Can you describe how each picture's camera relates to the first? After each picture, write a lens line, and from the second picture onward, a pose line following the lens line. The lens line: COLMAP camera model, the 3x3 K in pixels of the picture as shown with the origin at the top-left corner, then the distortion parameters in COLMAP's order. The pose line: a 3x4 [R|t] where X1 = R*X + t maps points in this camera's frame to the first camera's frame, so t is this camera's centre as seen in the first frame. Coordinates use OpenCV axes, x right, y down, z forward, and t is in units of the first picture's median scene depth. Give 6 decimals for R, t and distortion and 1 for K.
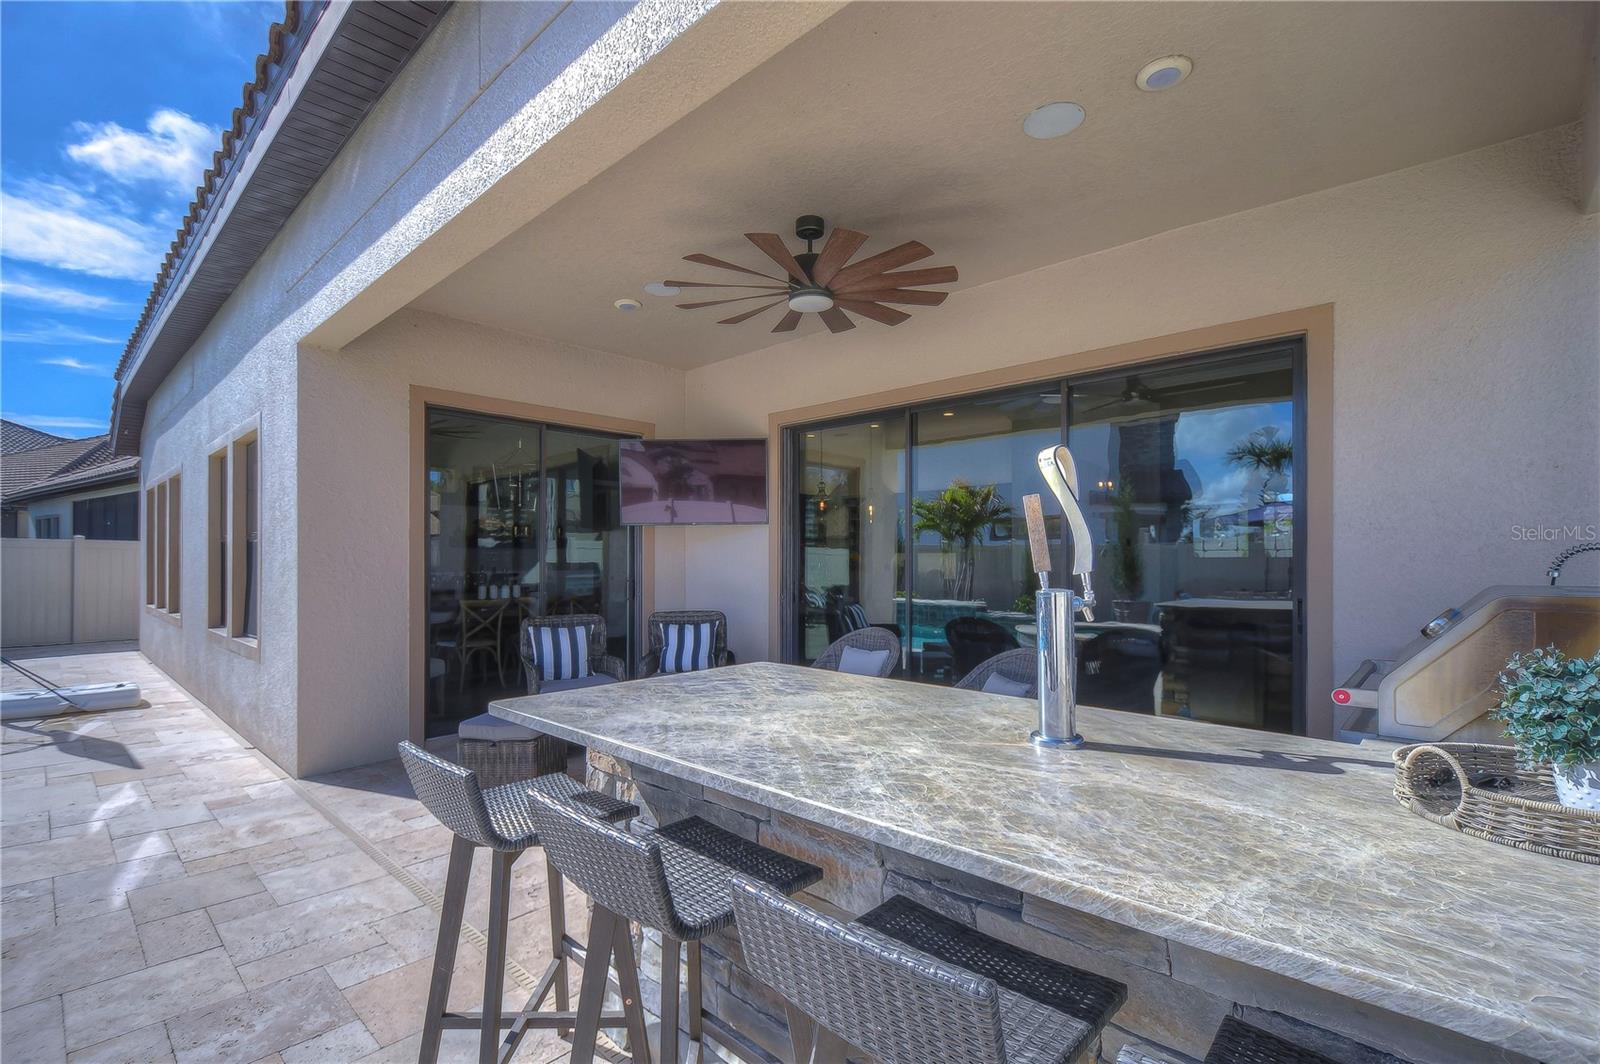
lens RADIAL K [[746.0, 0, 800.0], [0, 746.0, 532.0], [0, 0, 1]] dist [-0.001758, -0.000442]
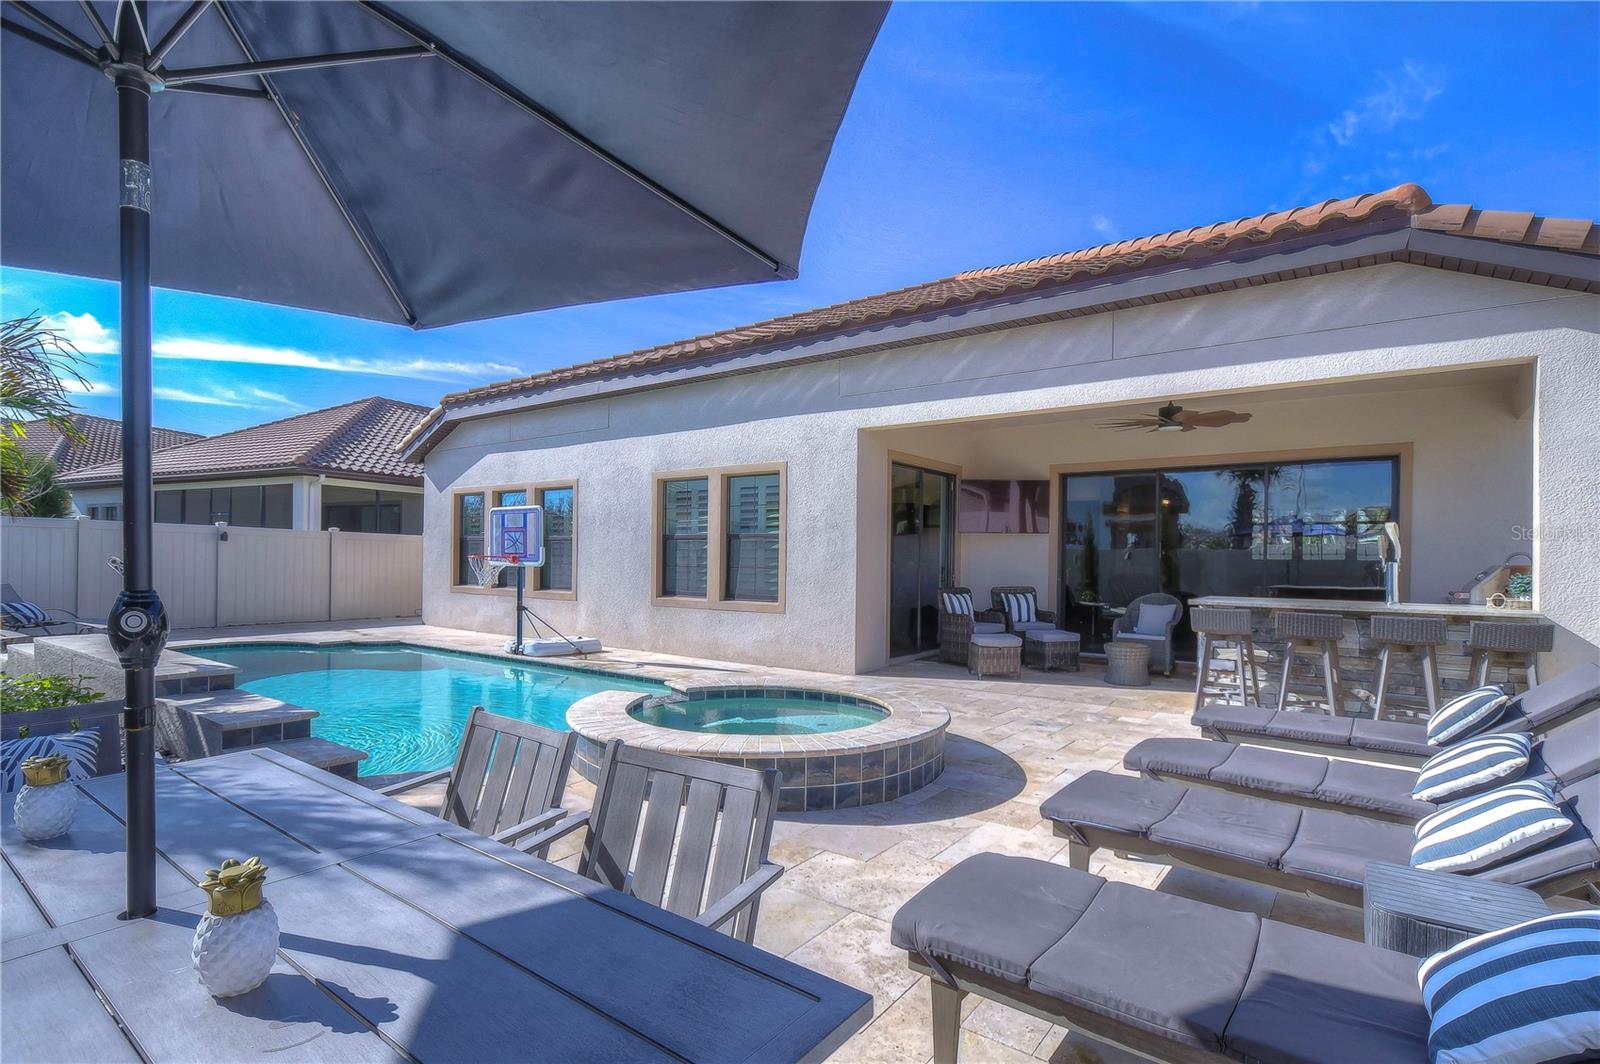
lens RADIAL K [[798.0, 0, 800.0], [0, 798.0, 532.0], [0, 0, 1]] dist [-0.001963, -0.001545]
pose [[0.994742, 0.021251, 0.100188, -0.783555], [-0.020597, 0.999759, -0.007554, 0.007875], [-0.100324, 0.005451, 0.994940, -0.687010]]
